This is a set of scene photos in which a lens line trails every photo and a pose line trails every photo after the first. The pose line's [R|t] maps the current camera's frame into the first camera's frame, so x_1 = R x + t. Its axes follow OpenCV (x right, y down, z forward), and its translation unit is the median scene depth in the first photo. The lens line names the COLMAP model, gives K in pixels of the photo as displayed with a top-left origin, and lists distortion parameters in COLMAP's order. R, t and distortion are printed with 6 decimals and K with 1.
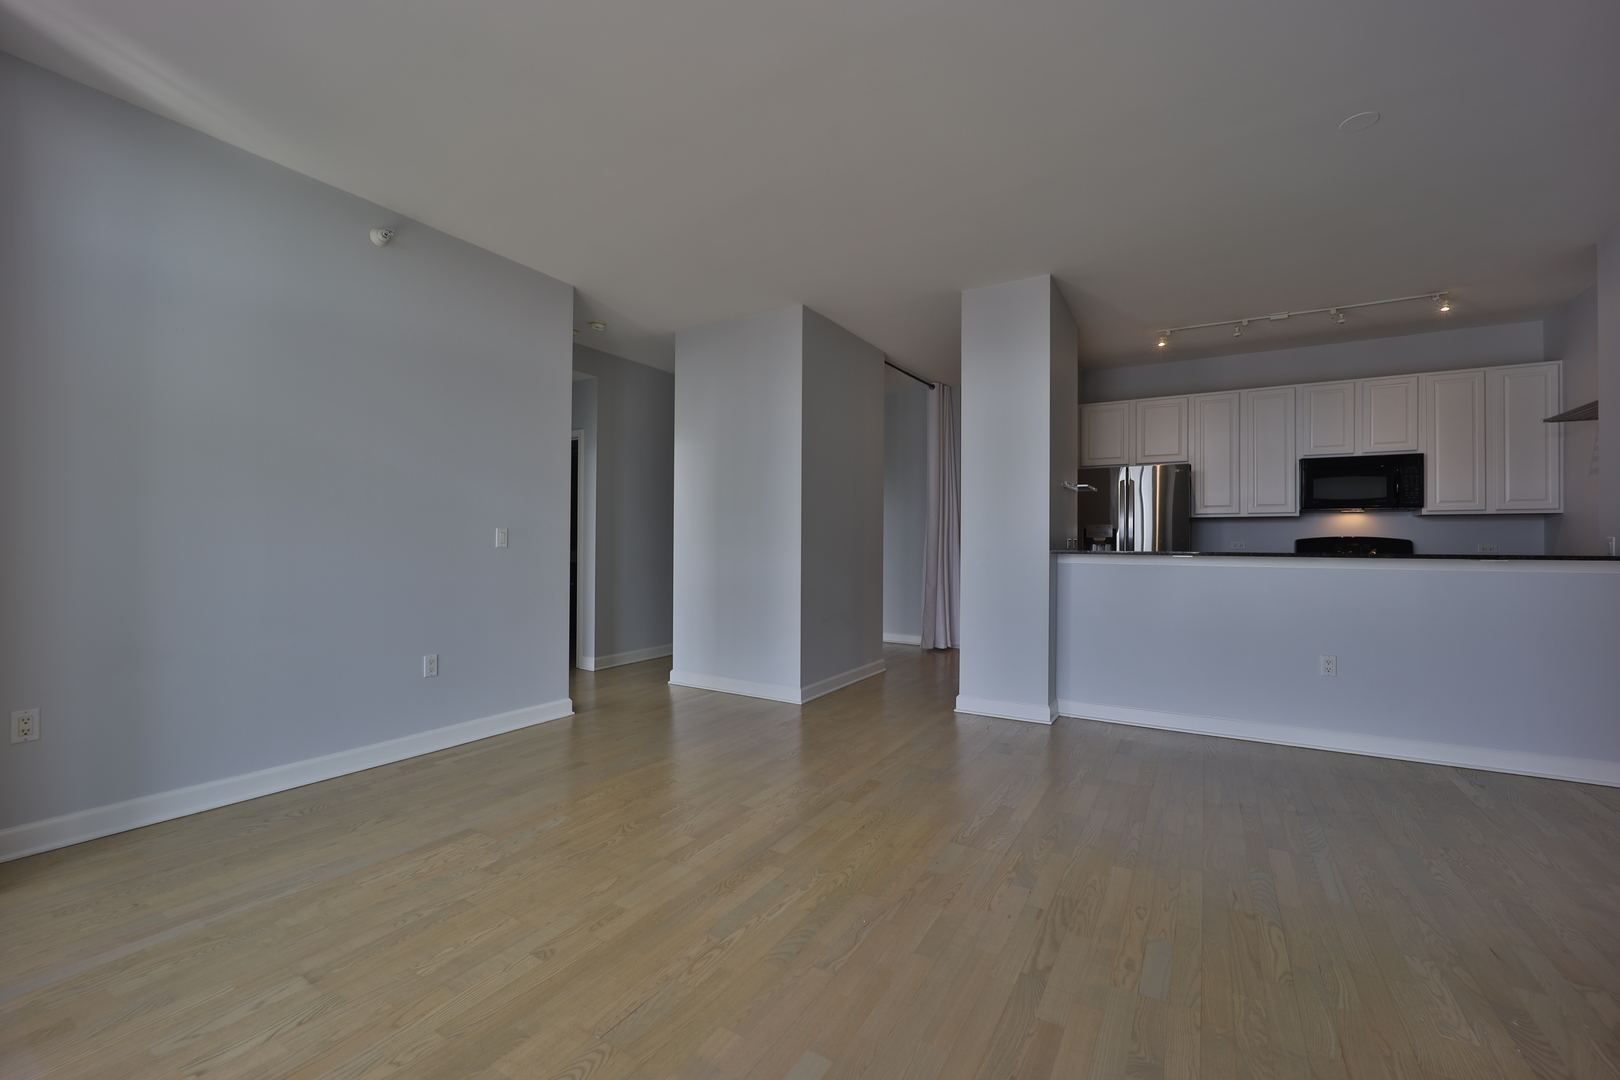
lens RADIAL K [[657.0, 0, 810.1], [0, 657.0, 541.0], [0, 0, 1]] dist [-0.000885, 0.000069]
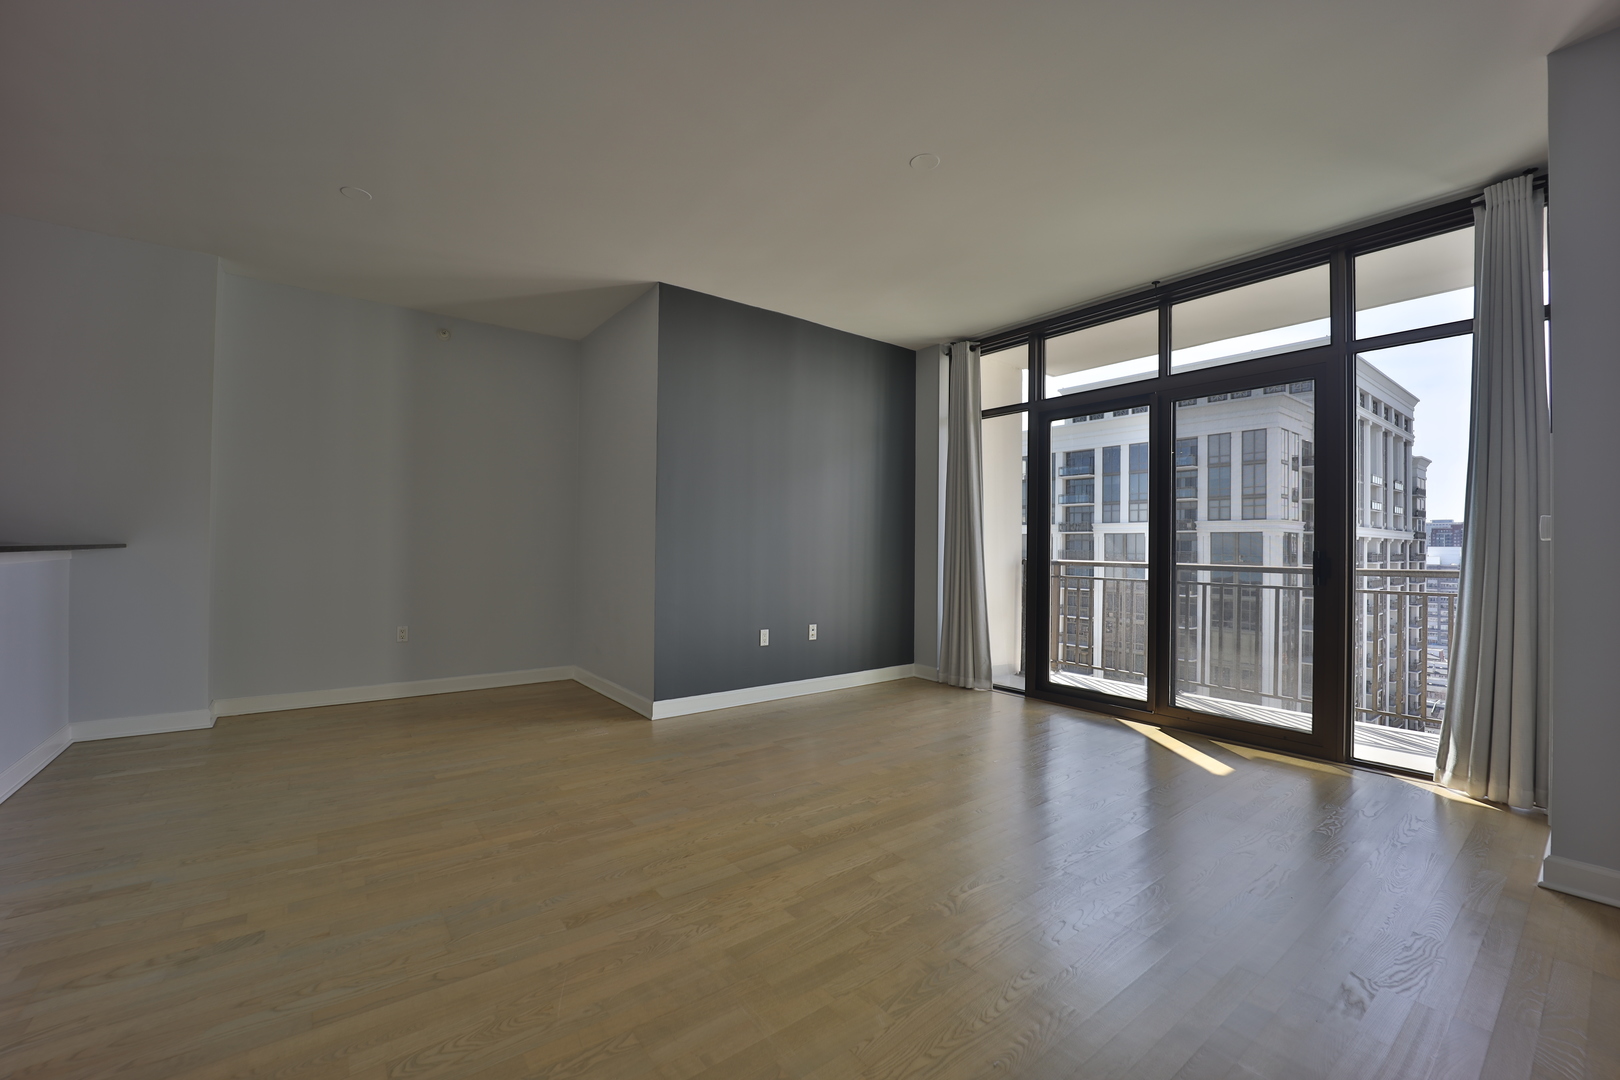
lens RADIAL K [[657.0, 0, 813.6], [0, 657.0, 540.6], [0, 0, 1]] dist [-0.000885, 0.000069]
pose [[-0.934942, -0.010670, 0.354641, -0.402551], [-0.016056, 0.999796, -0.012248, 0.010033], [-0.354438, -0.017145, -0.934922, 1.814051]]
